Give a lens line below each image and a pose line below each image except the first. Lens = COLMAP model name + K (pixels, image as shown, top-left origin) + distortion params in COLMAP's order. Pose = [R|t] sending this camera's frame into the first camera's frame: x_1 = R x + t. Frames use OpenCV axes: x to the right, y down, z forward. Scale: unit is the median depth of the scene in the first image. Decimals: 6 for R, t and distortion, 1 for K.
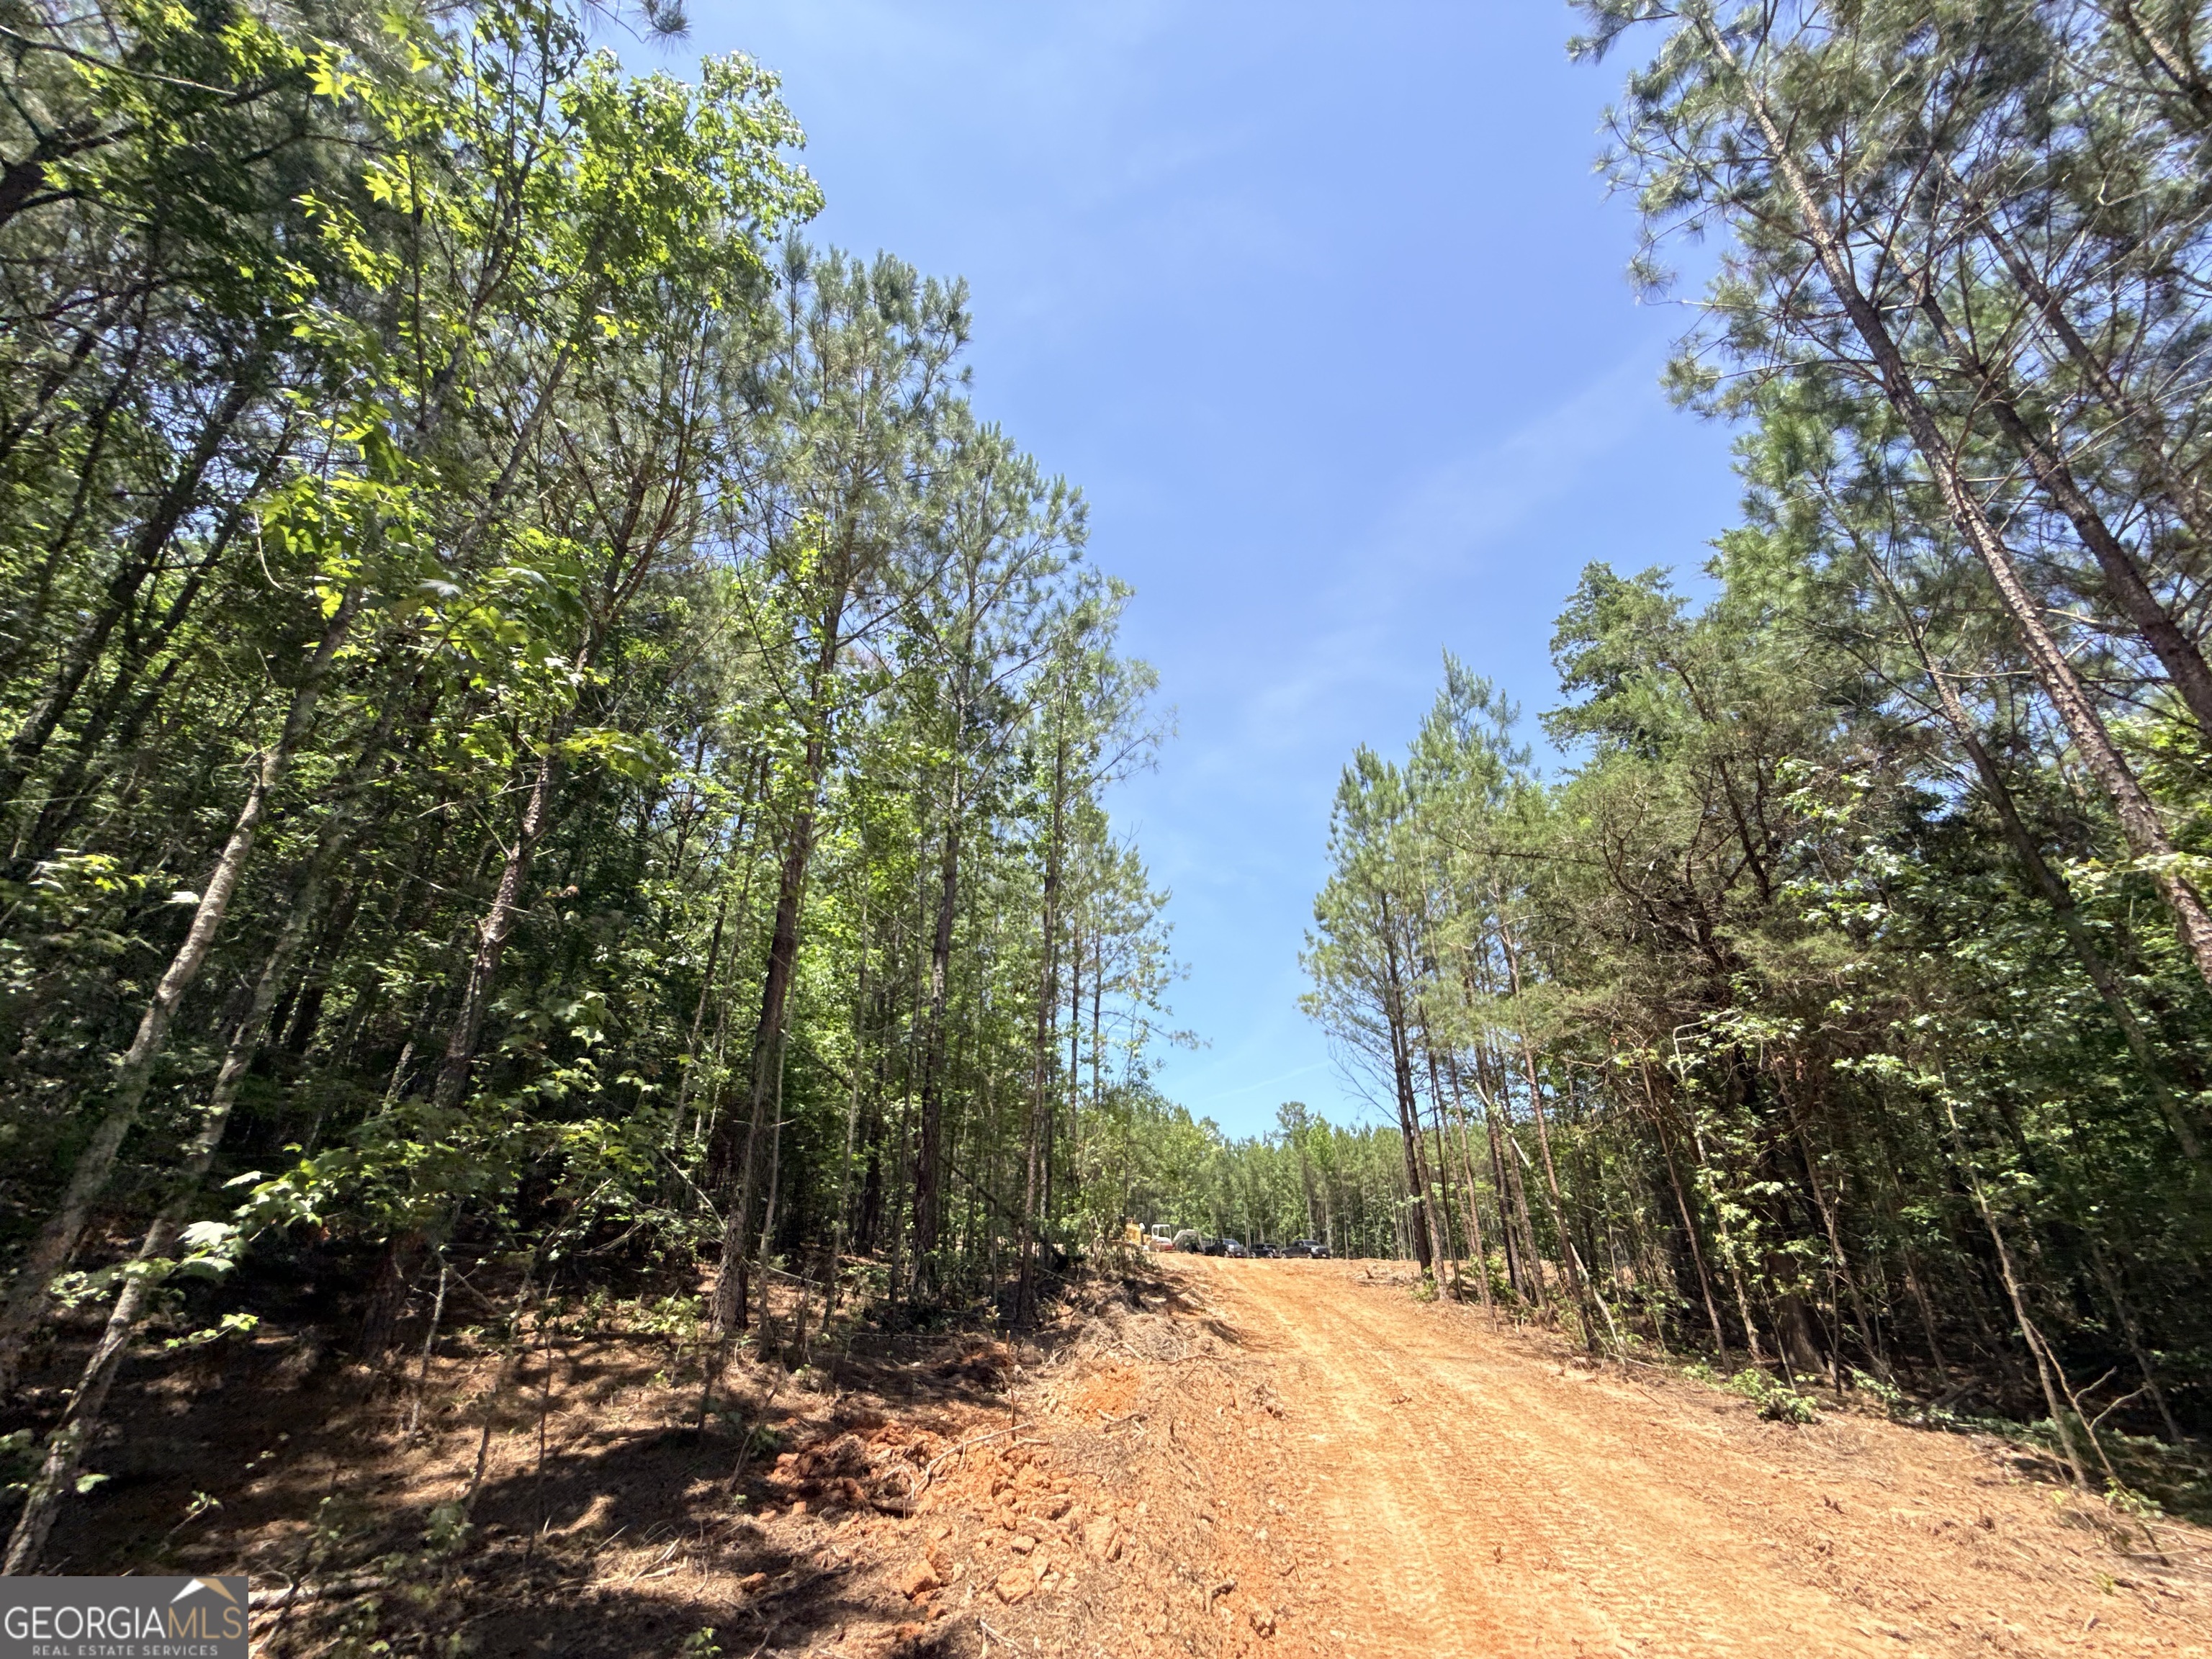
lens RADIAL K [[885.1, 0, 1099.9], [0, 885.1, 826.7], [0, 0, 1]] dist [0.000982, -0.000259]
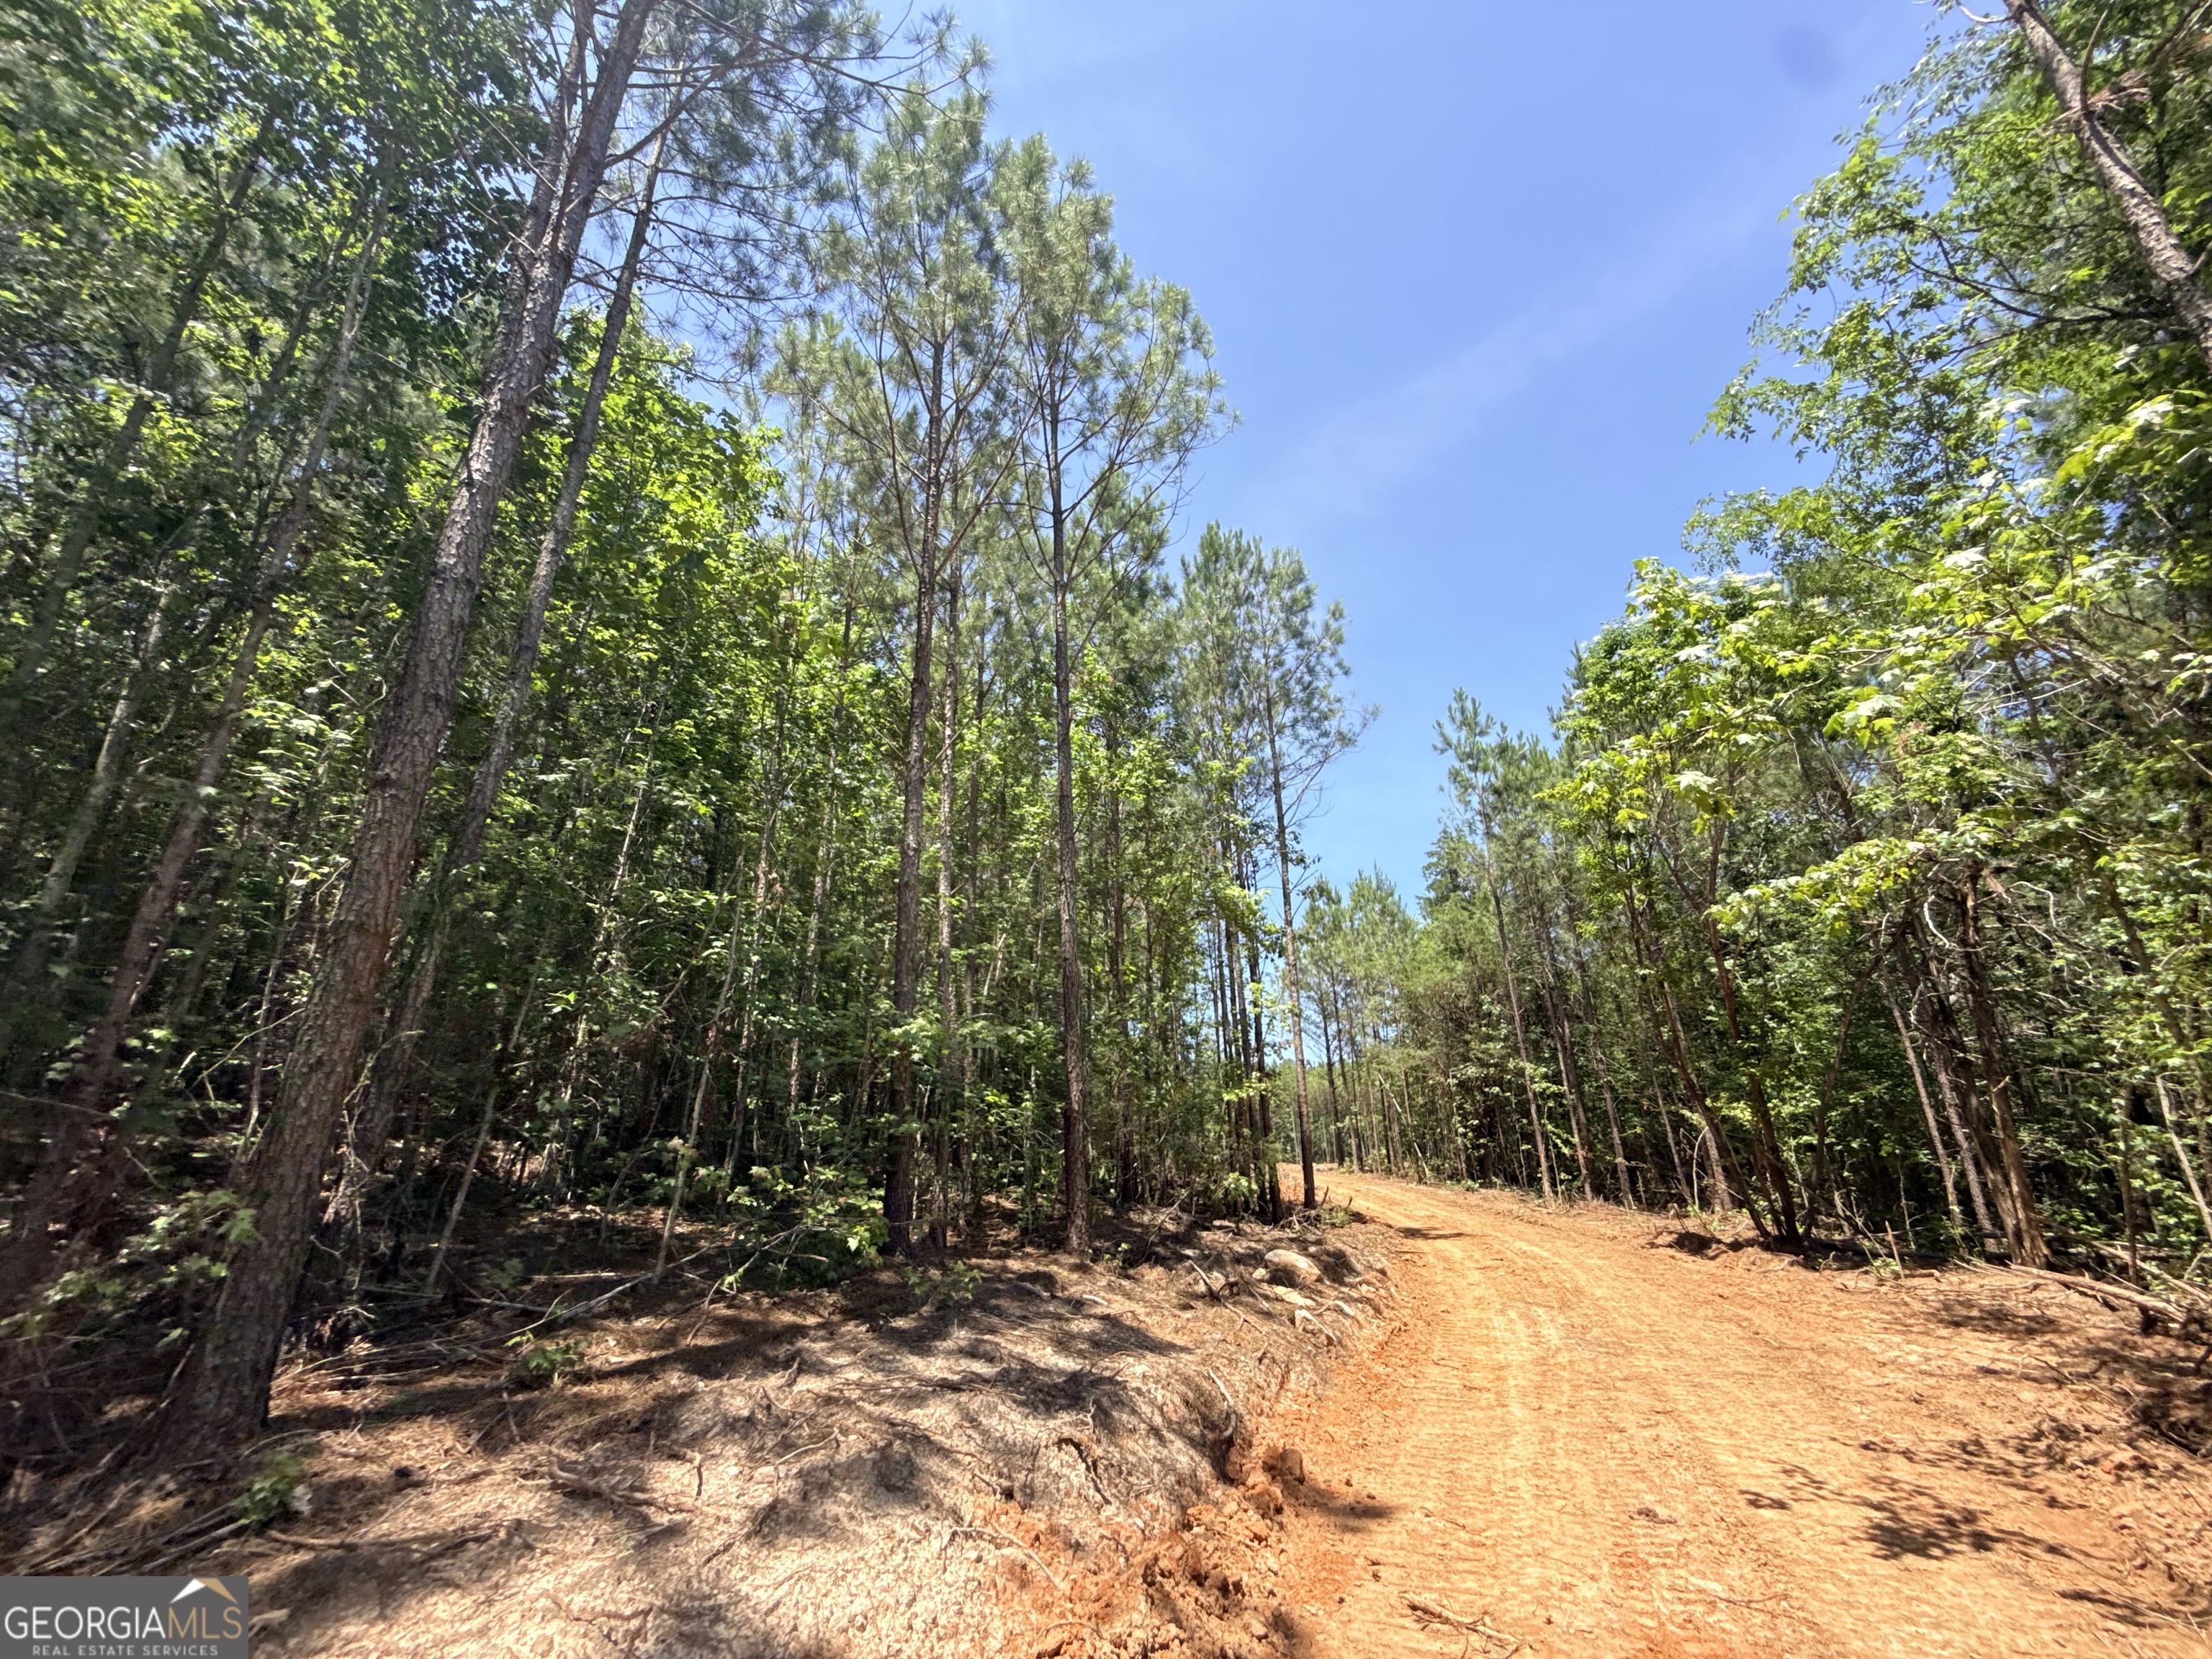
lens RADIAL K [[885.1, 0, 1099.9], [0, 885.1, 826.7], [0, 0, 1]] dist [0.000982, -0.000259]
pose [[0.993841, 0.017845, 0.109371, -0.581280], [-0.026062, 0.996905, 0.074173, -0.529233], [-0.107709, -0.076567, 0.991230, -1.195328]]
